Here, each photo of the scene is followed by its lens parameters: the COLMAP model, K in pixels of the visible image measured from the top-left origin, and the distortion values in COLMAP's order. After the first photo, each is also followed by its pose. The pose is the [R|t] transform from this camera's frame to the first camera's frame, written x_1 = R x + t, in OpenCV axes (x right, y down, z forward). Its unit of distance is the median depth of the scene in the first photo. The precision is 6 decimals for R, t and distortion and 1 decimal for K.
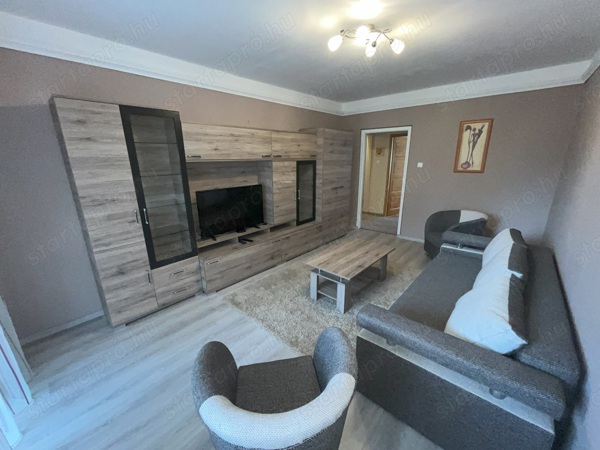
lens RADIAL K [[243.9, 0, 302.1], [0, 243.9, 225.5], [0, 0, 1]] dist [-0.000370, -0.000122]
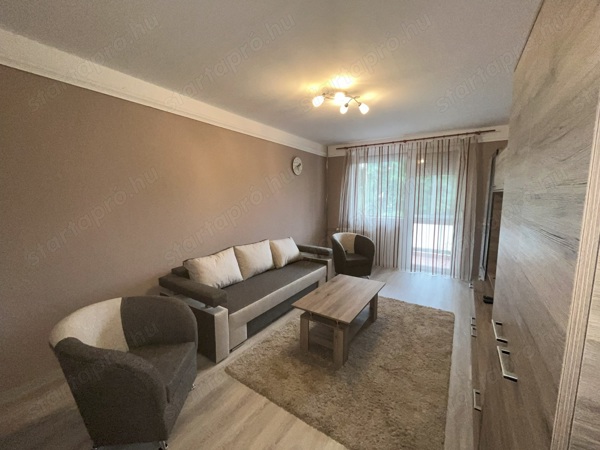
lens RADIAL K [[243.9, 0, 302.1], [0, 243.9, 225.5], [0, 0, 1]] dist [-0.000370, -0.000122]
pose [[-0.988417, 0.022036, -0.150152, 0.381315], [-0.039347, 0.918357, 0.393792, -0.363839], [0.146571, 0.395139, -0.906853, 1.324195]]
